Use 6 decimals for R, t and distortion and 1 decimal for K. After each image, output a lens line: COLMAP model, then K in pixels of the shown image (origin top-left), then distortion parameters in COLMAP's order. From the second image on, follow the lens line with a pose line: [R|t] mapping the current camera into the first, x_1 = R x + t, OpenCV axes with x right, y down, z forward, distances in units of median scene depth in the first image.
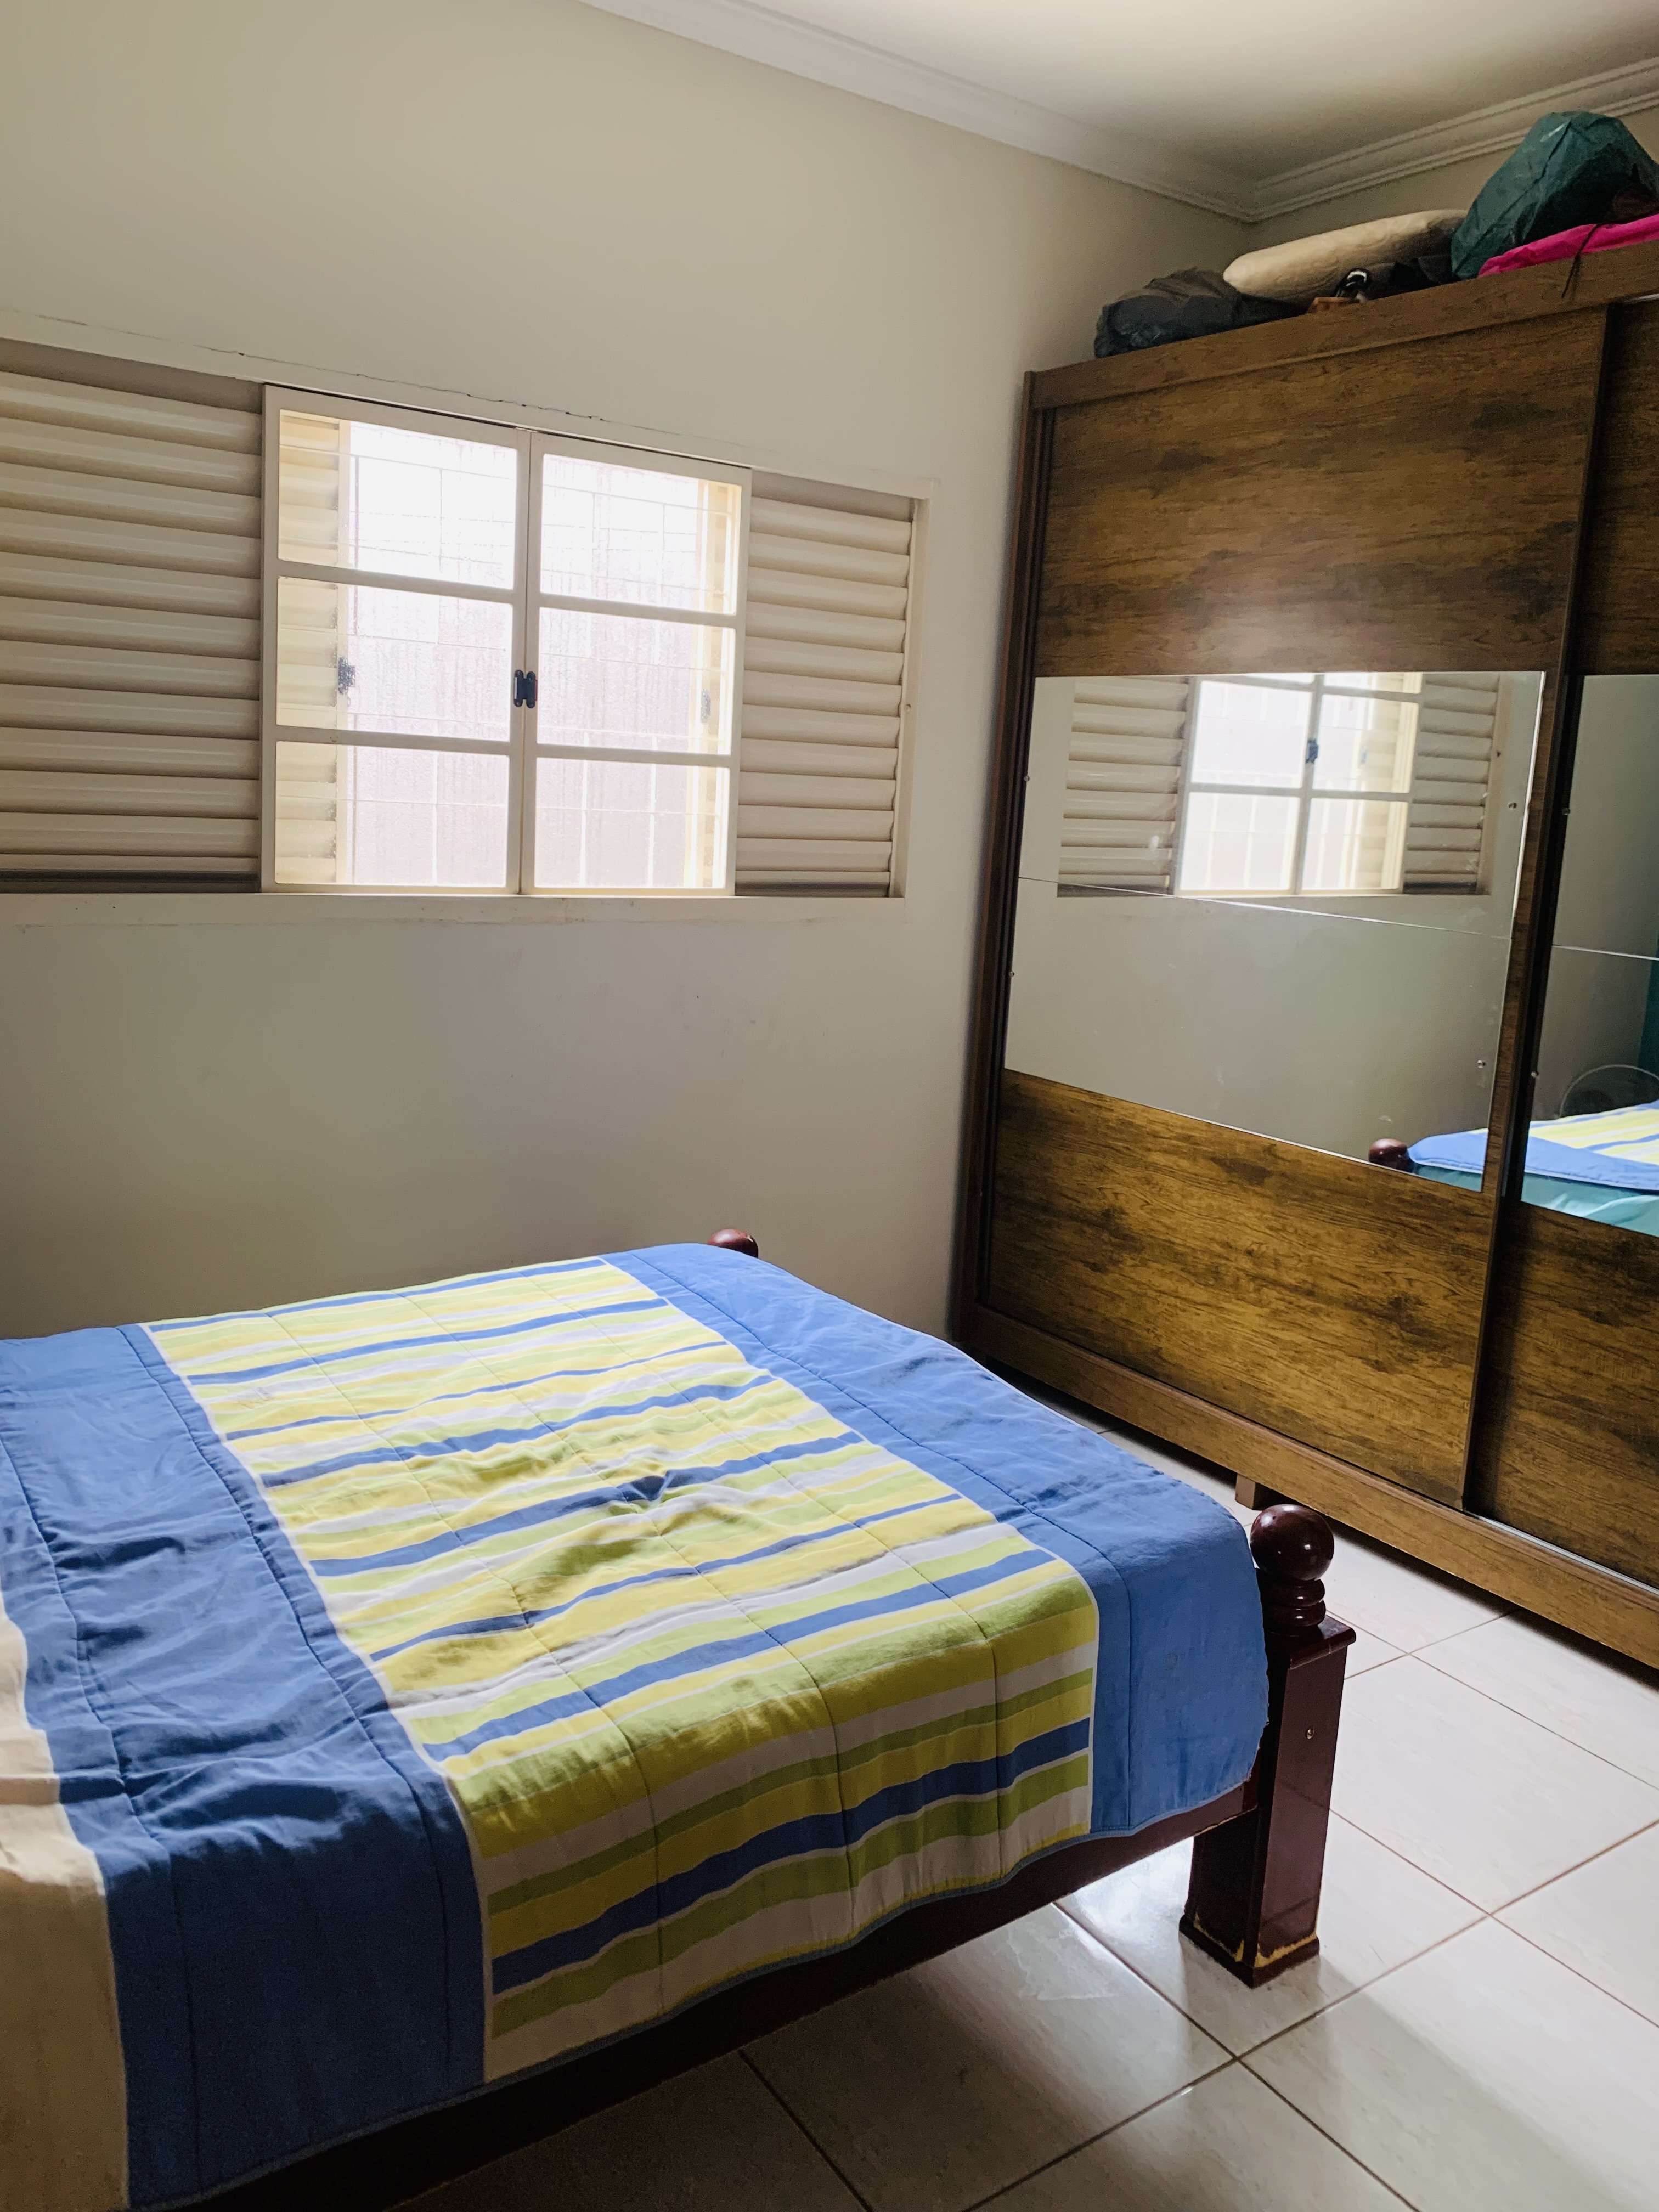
lens RADIAL K [[1699.1, 0, 827.2], [0, 1699.1, 1070.9], [0, 0, 1]] dist [0.001871, -0.009537]
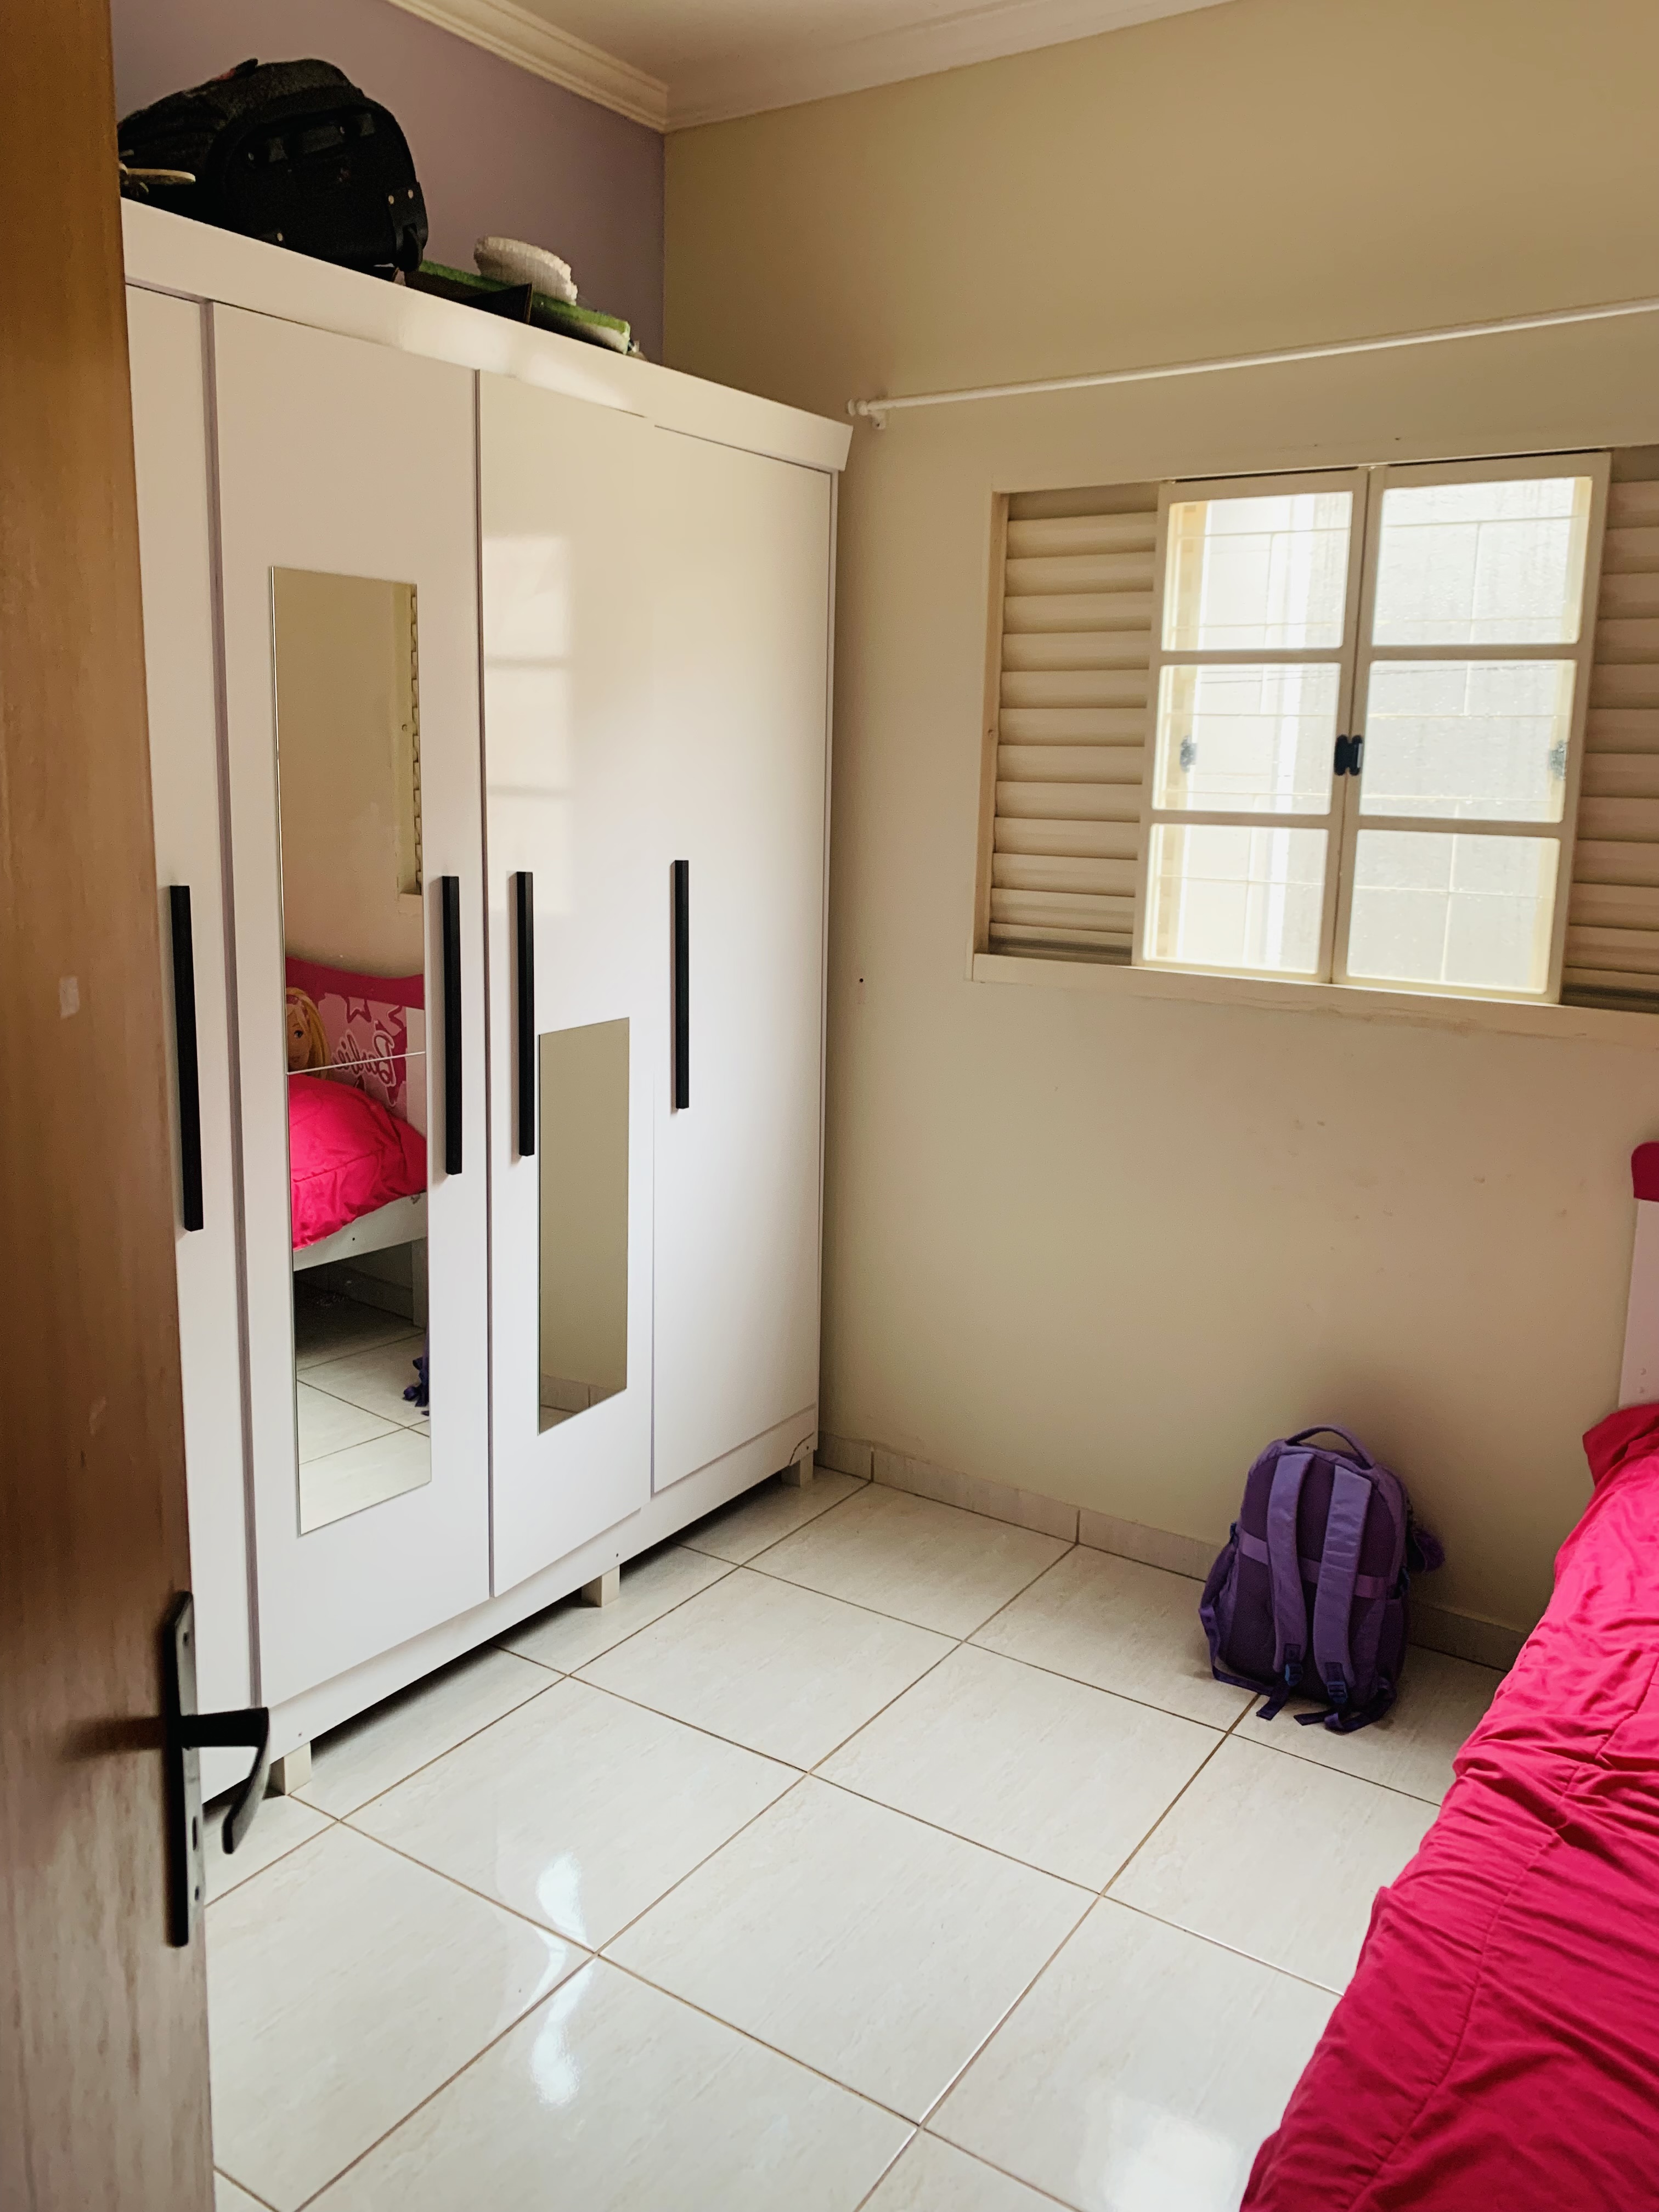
lens RADIAL K [[1699.1, 0, 827.2], [0, 1699.1, 1070.9], [0, 0, 1]] dist [0.001871, -0.009537]
pose [[0.373230, 0.094076, -0.922957, 0.558148], [-0.166879, 0.985426, 0.032961, -0.045530], [0.912607, 0.141720, 0.383490, 0.432854]]
